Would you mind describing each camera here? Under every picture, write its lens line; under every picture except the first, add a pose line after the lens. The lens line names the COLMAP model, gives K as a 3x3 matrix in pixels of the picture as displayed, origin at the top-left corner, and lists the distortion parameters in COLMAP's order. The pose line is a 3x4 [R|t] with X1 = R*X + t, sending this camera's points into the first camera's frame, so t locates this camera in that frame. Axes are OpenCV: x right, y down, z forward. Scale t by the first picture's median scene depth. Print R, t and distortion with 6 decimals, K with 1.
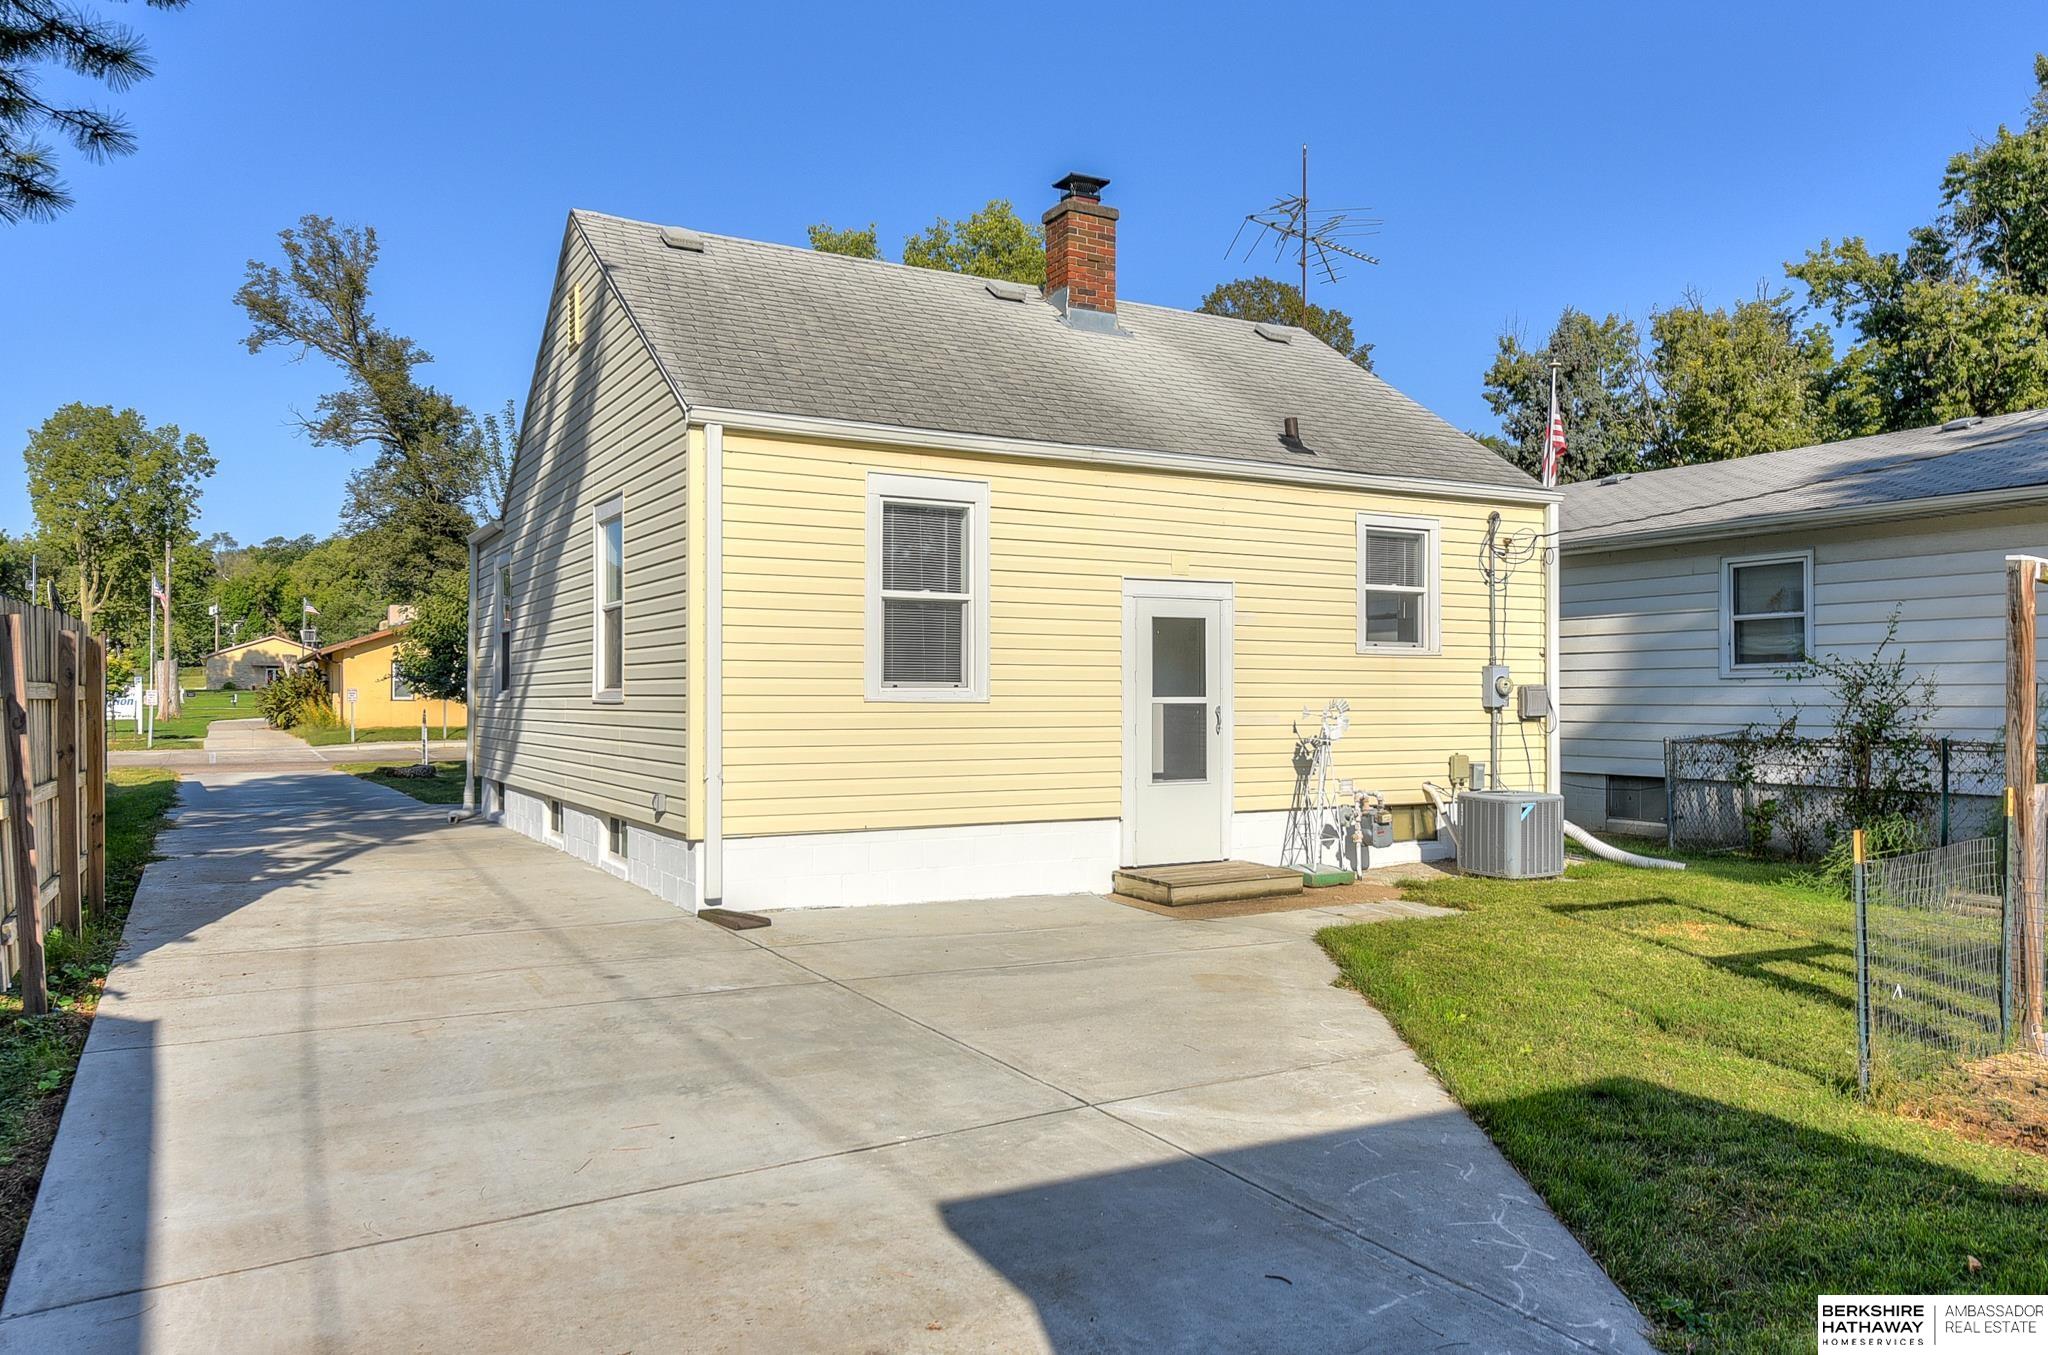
lens RADIAL K [[1430.3, 0, 1024.0], [0, 1430.3, 677.5], [0, 0, 1]] dist [0.000141, 0.000146]
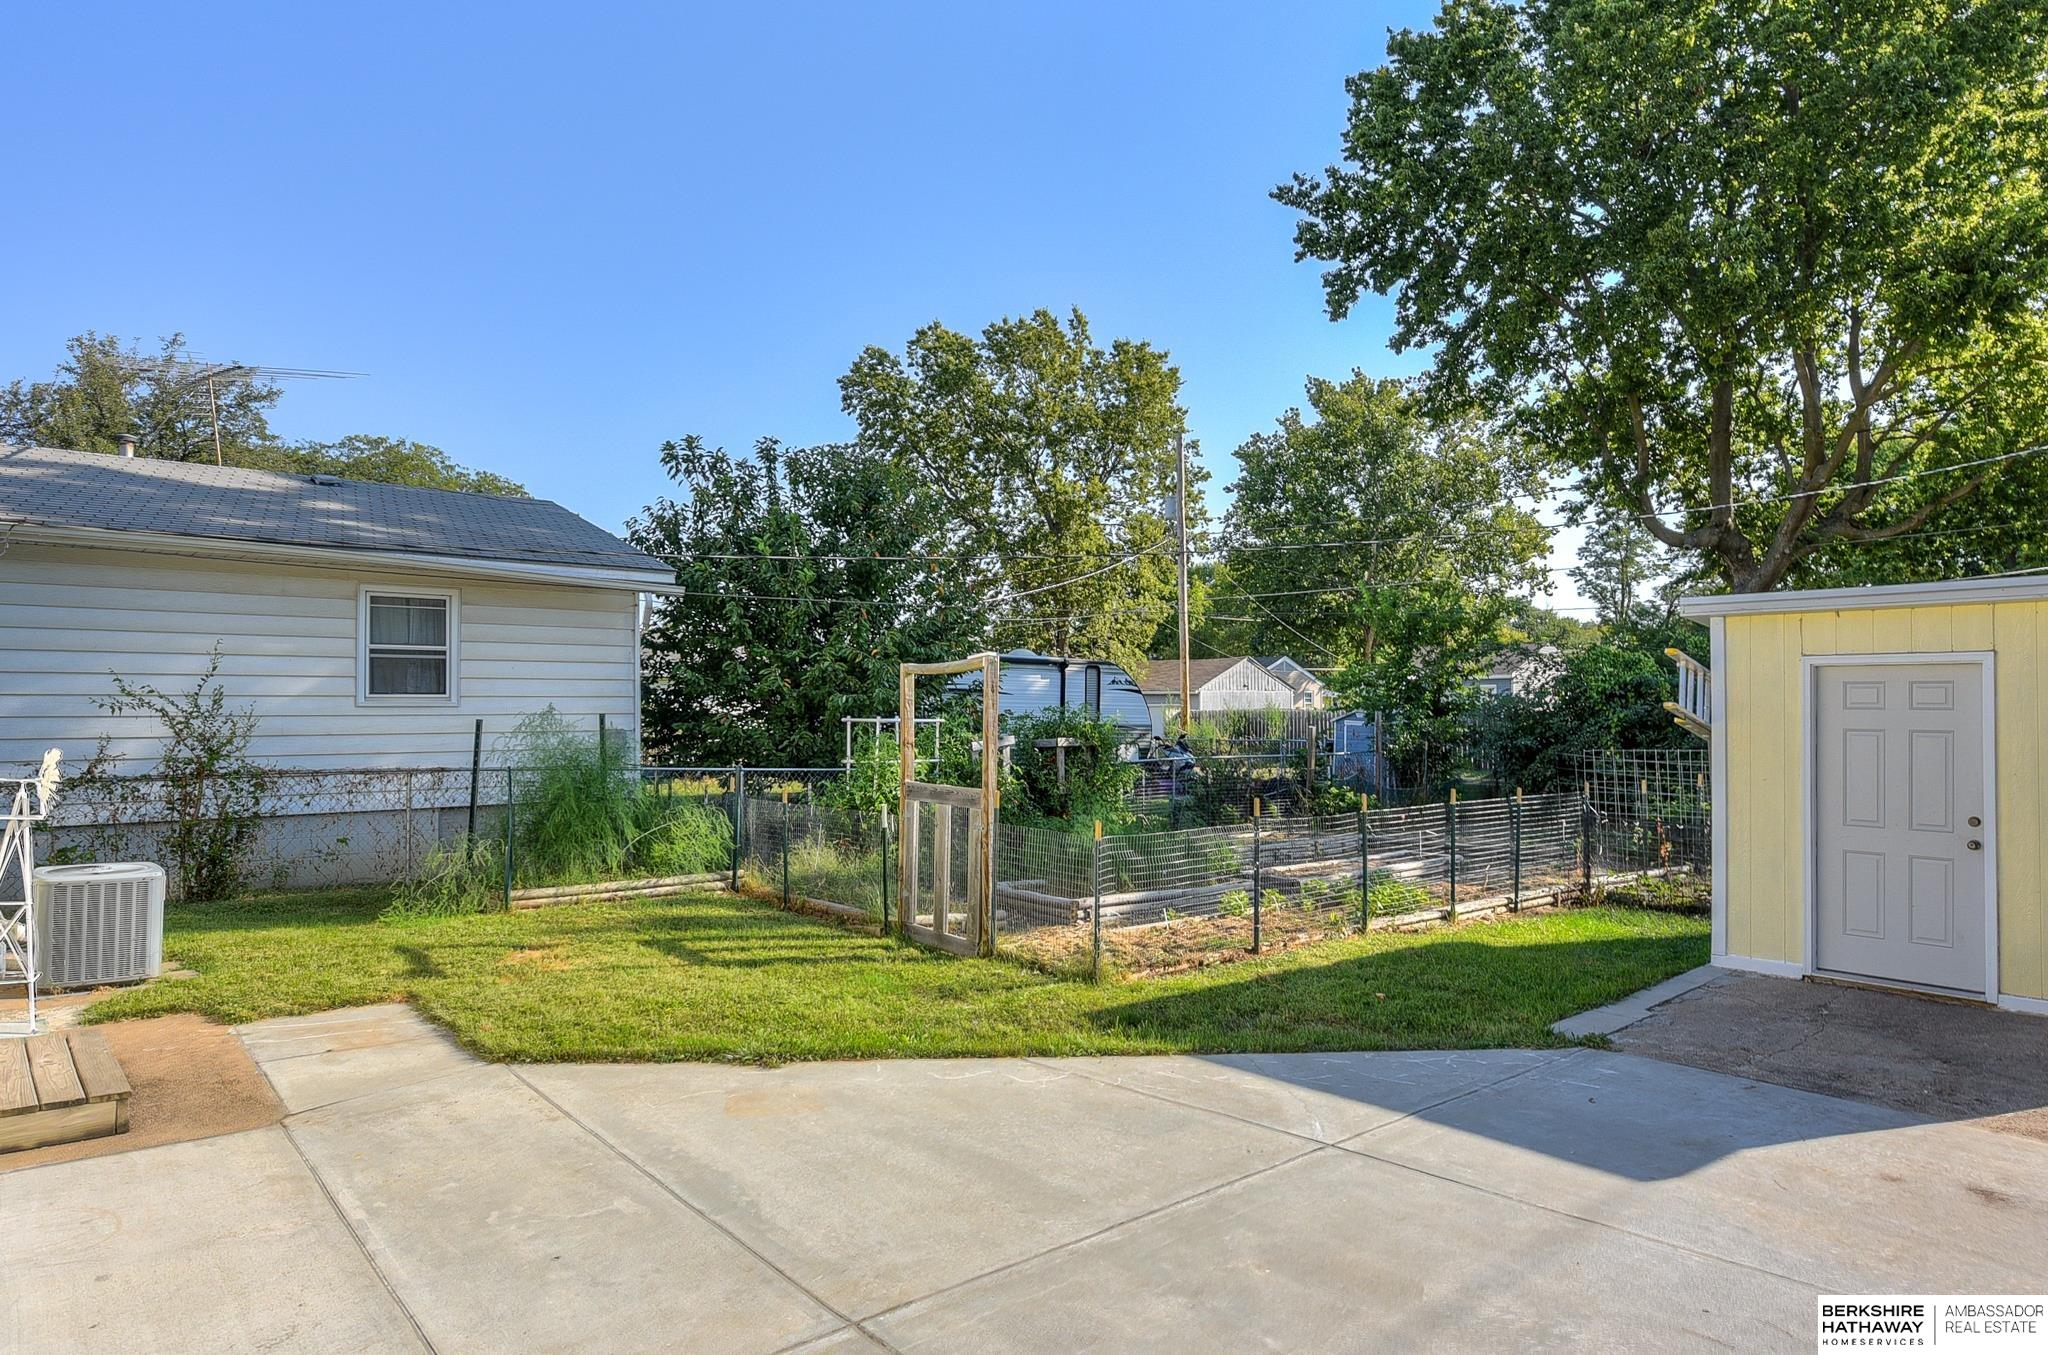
lens RADIAL K [[1193.2, 0, 1026.2], [0, 1193.2, 703.6], [0, 0, 1]] dist [-0.001121, -0.002903]
pose [[-0.187576, 0.002561, 0.982247, -0.787492], [-0.017261, 0.999834, -0.005903, -0.021145], [-0.982098, -0.018062, -0.187500, 1.402248]]
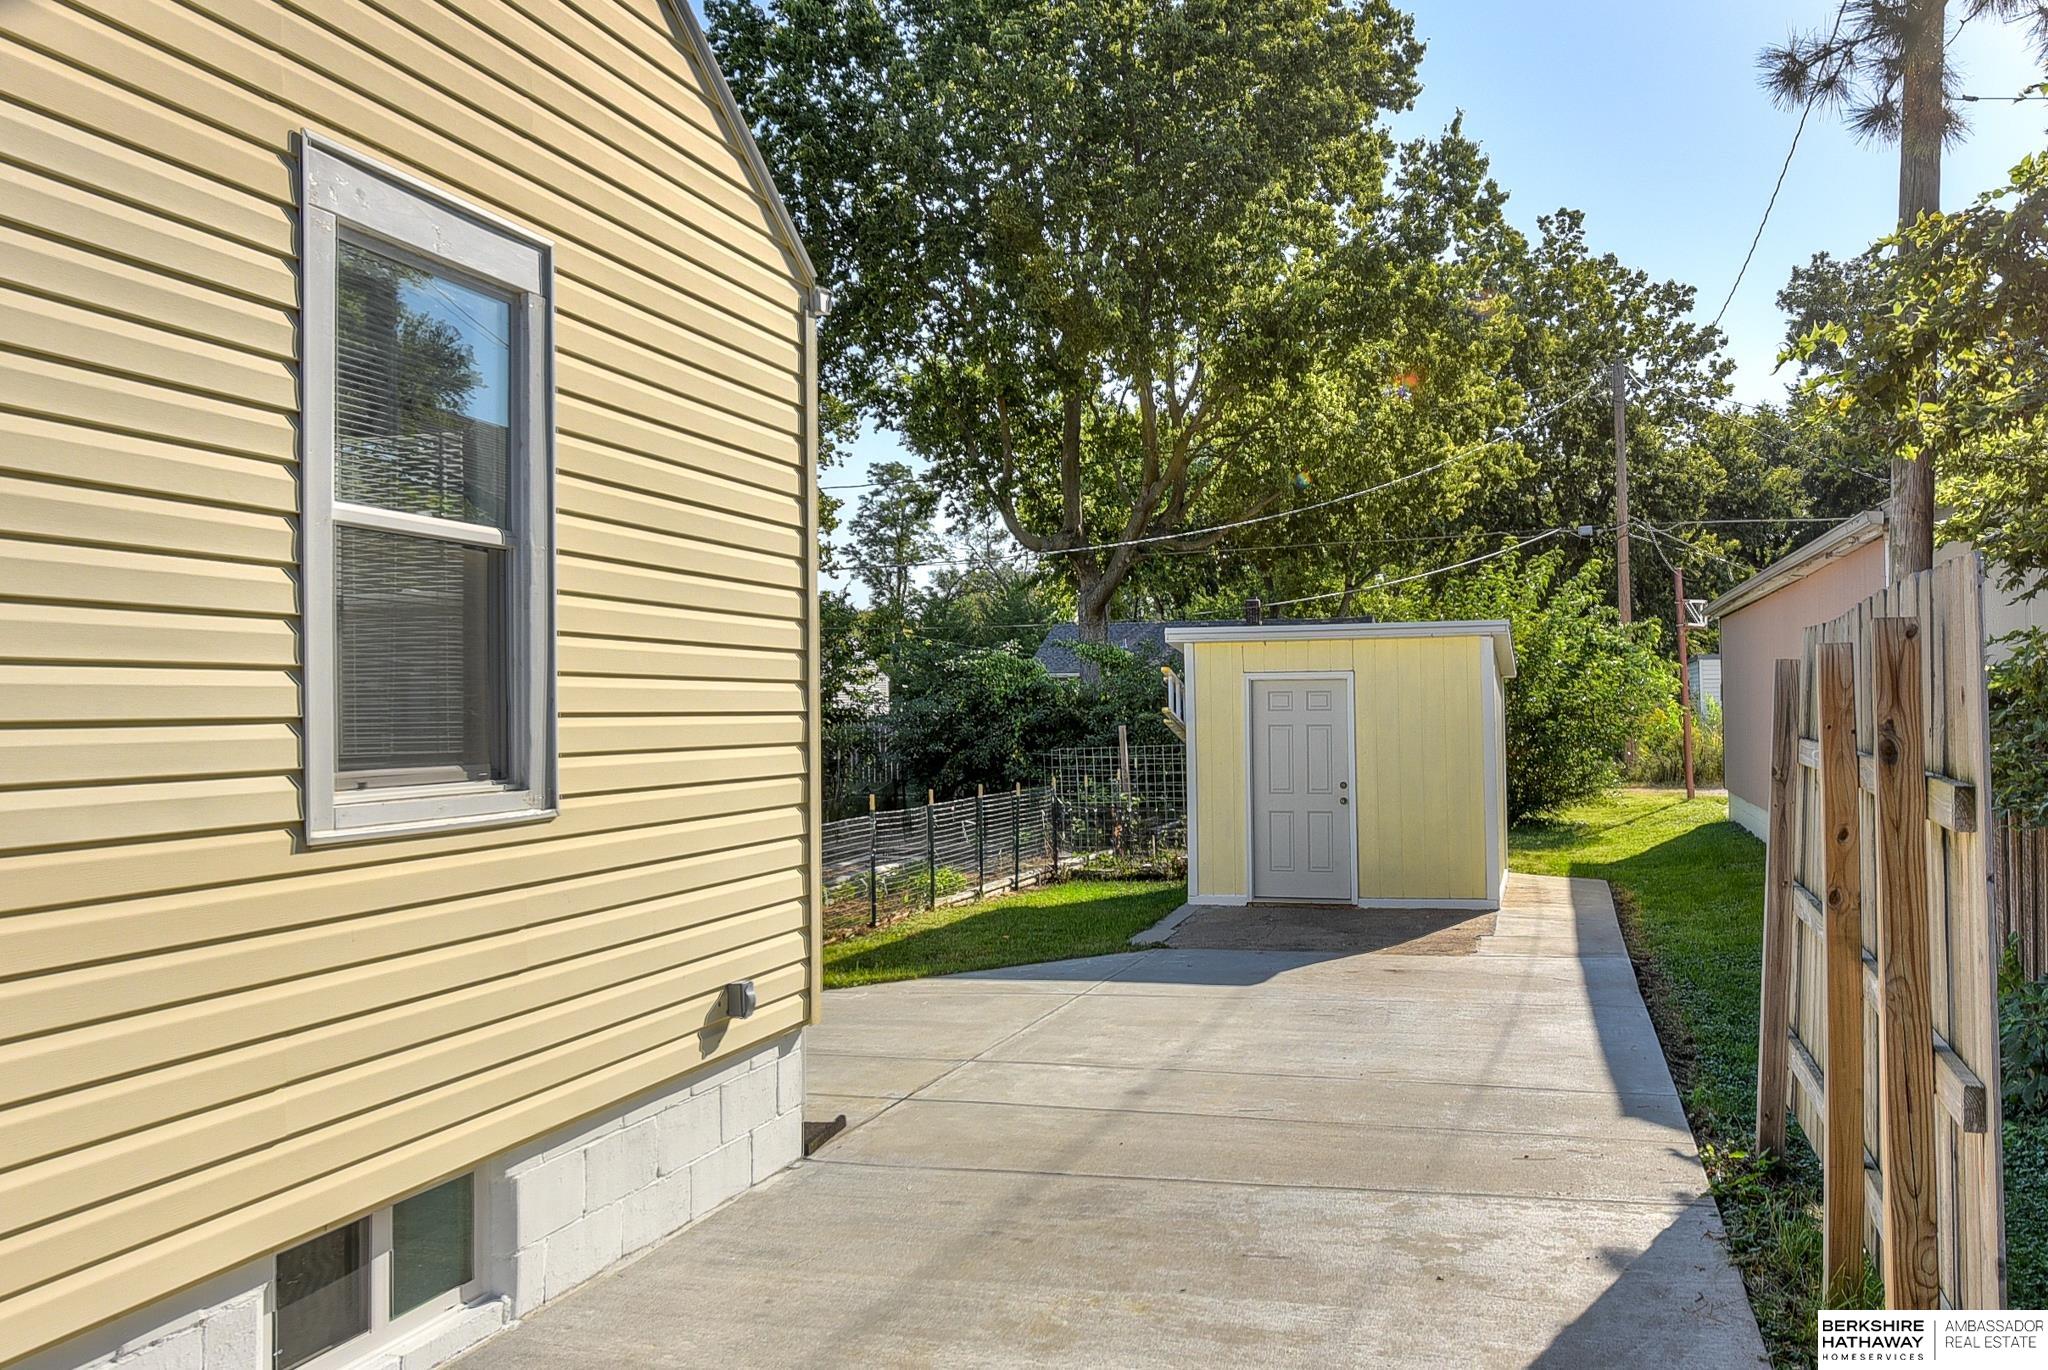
lens RADIAL K [[1636.6, 0, 1129.4], [0, 1636.6, 684.2], [0, 0, 1]] dist [-0.002573, -0.000413]
pose [[-0.725039, 0.019786, 0.688424, -1.215086], [0.001377, 0.999627, -0.027279, -0.011888], [-0.688707, -0.018831, -0.724796, 2.178172]]
